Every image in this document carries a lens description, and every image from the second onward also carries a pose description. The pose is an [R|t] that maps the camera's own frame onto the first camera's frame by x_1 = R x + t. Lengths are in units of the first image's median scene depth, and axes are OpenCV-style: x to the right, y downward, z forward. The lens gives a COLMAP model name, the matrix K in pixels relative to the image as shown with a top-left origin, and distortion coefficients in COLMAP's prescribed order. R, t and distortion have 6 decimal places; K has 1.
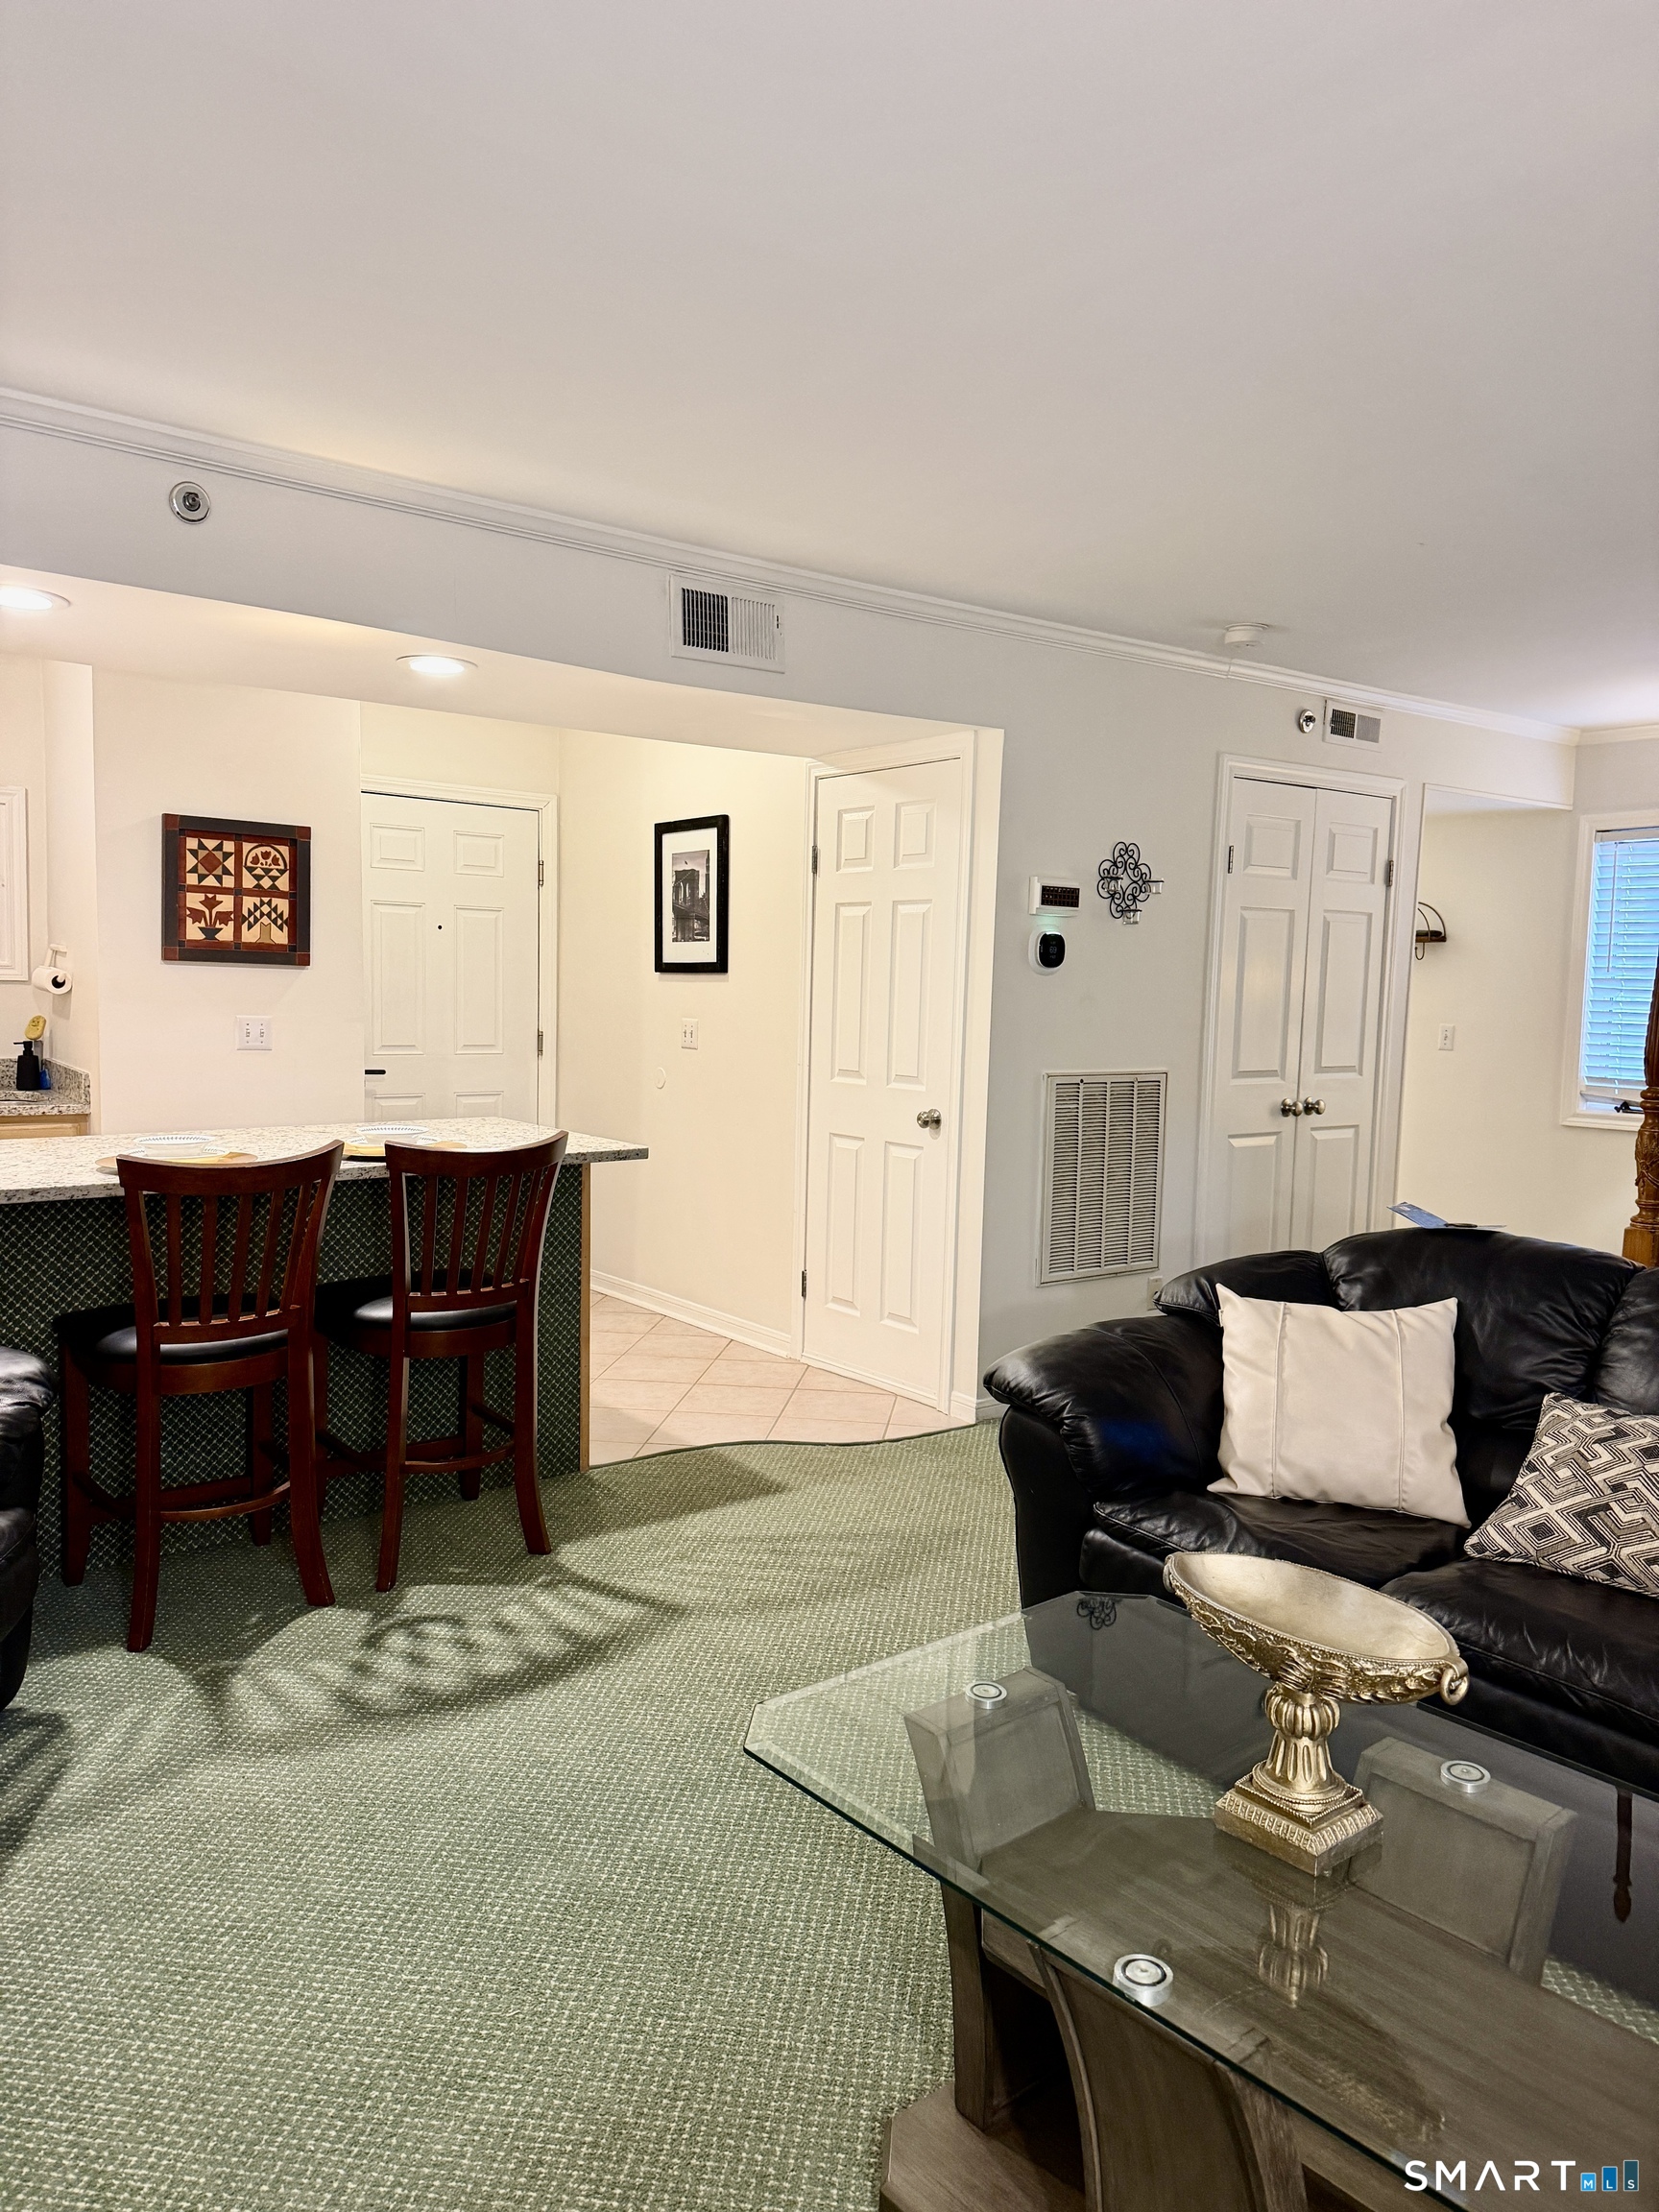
lens RADIAL K [[1524.7, 0, 817.3], [0, 1524.7, 1130.1], [0, 0, 1]] dist [0.106246, -0.172642]
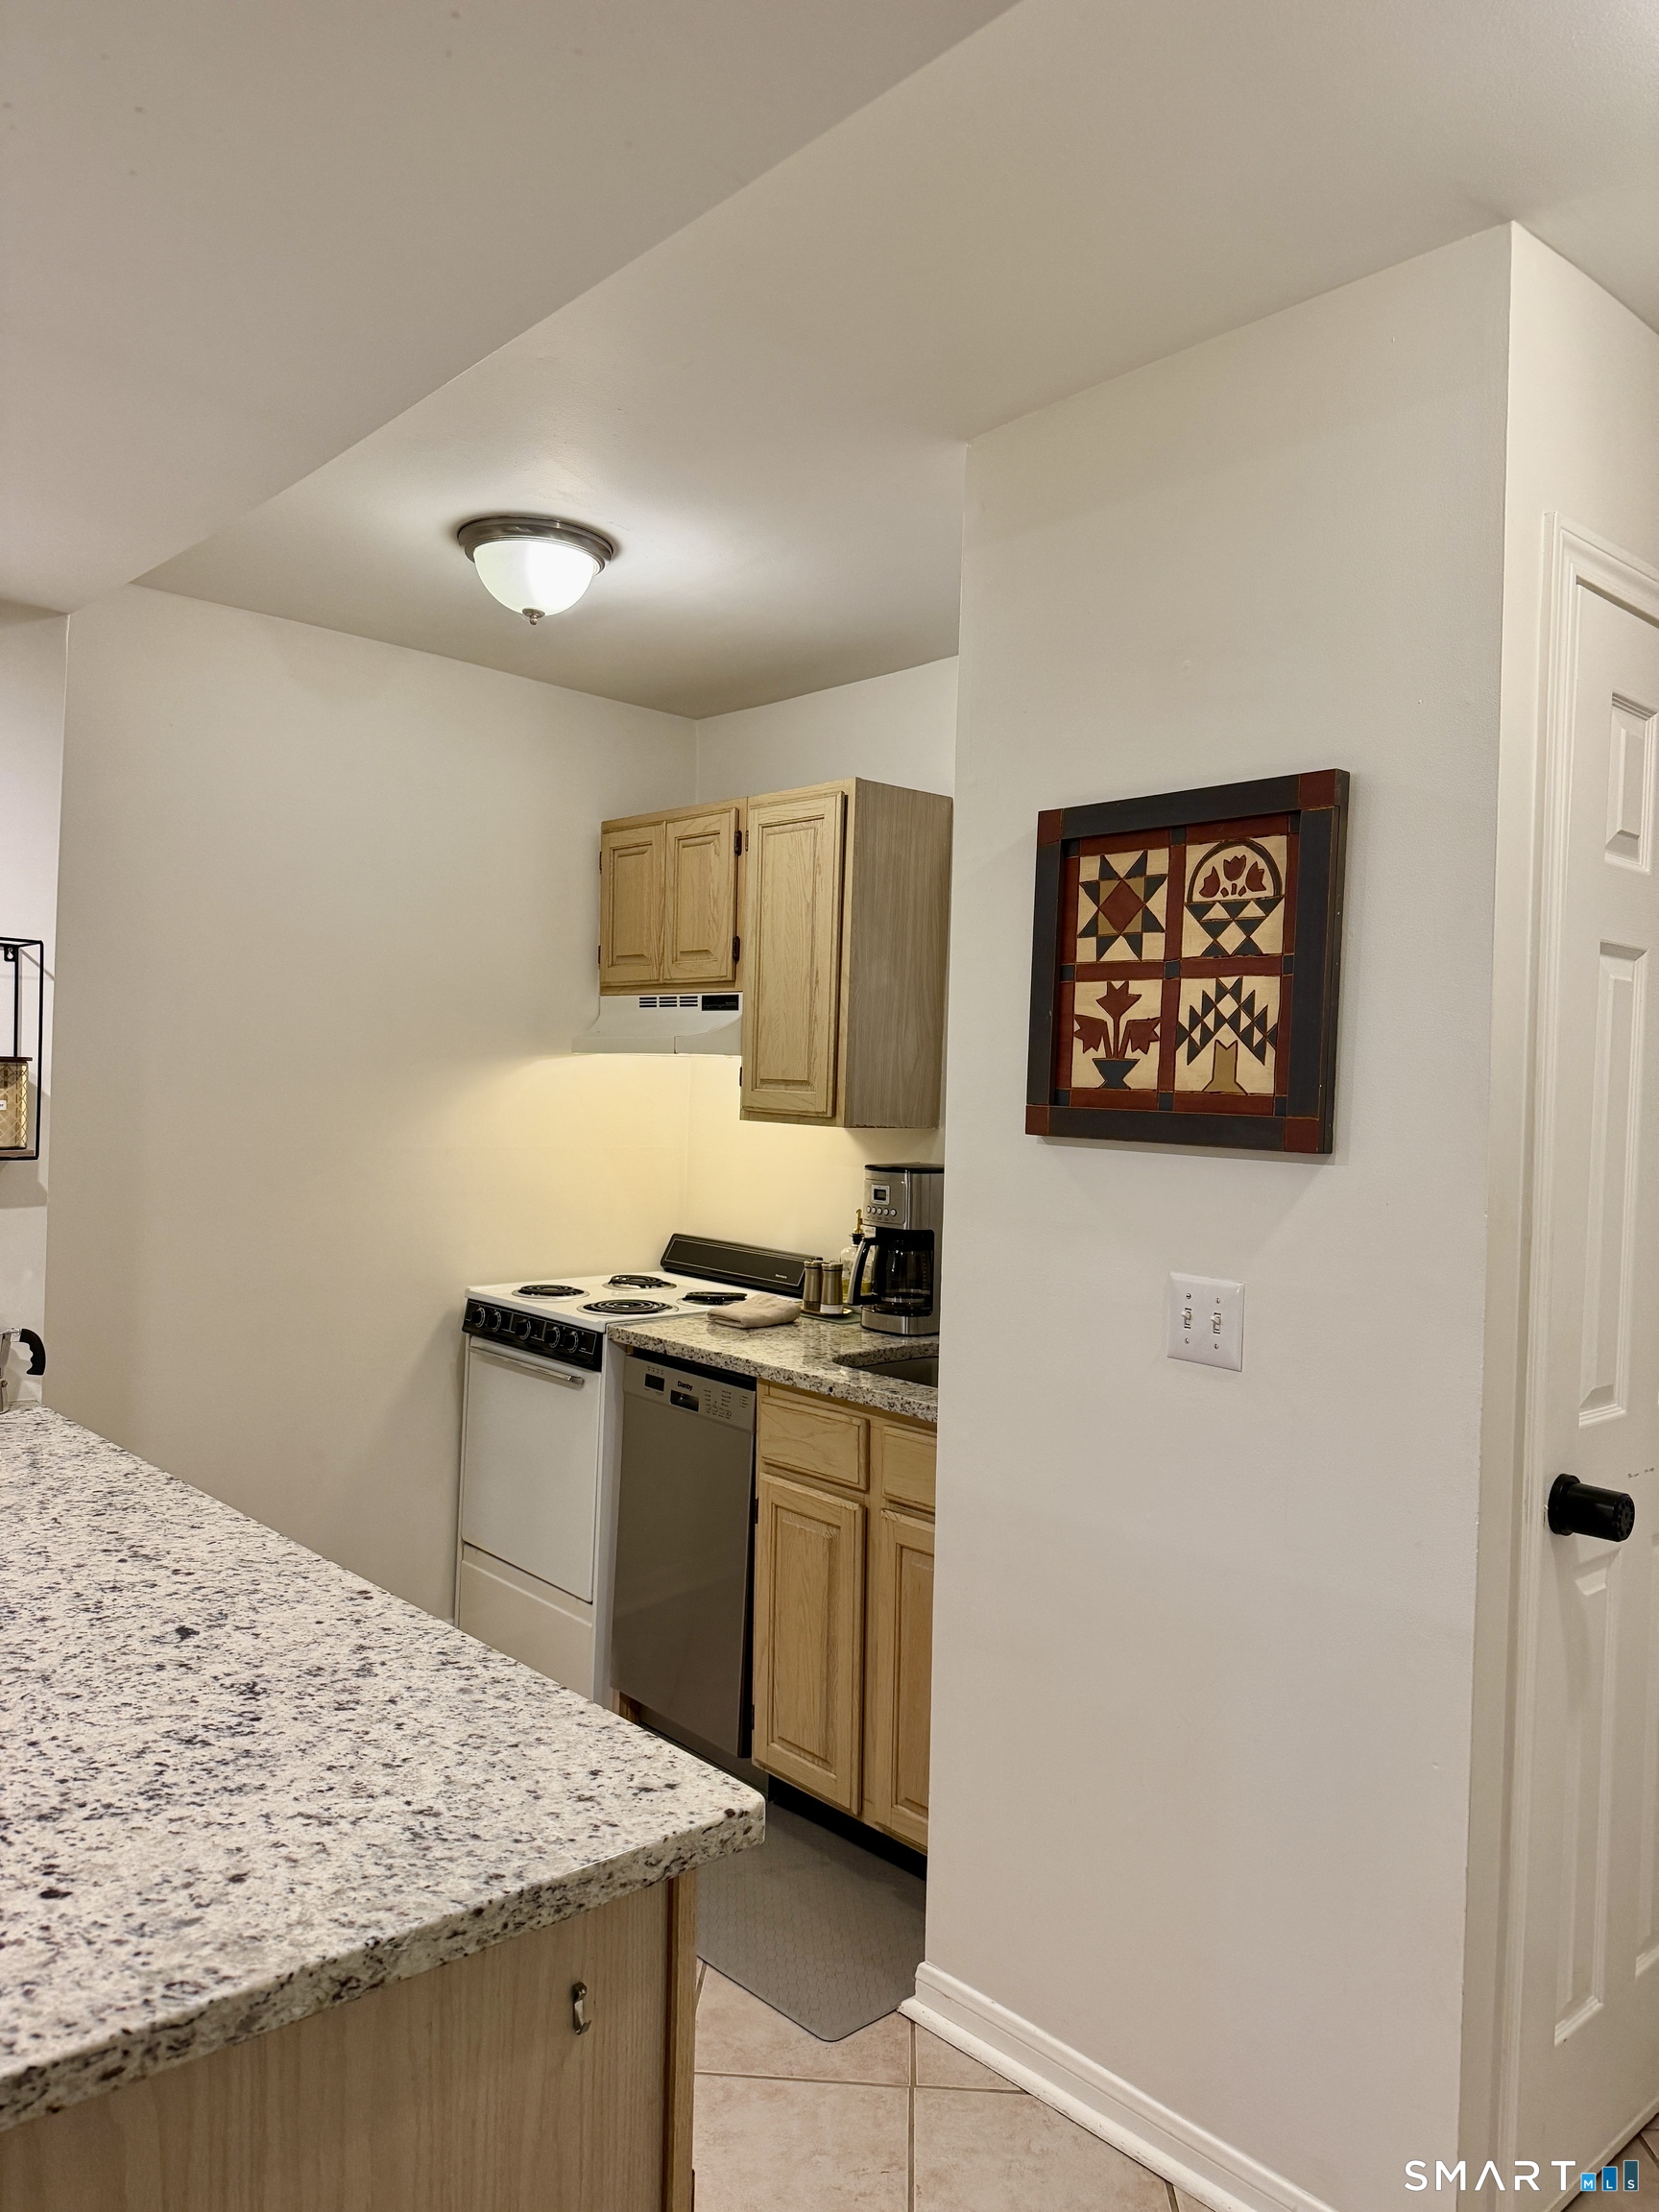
lens RADIAL K [[1570.1, 0, 838.8], [0, 1570.1, 1125.4], [0, 0, 1]] dist [0.083410, -0.090678]
pose [[0.084322, -0.002910, -0.996434, 0.030584], [-0.125204, 0.992039, -0.013492, -0.098444], [0.988541, 0.125896, 0.083286, 0.897444]]
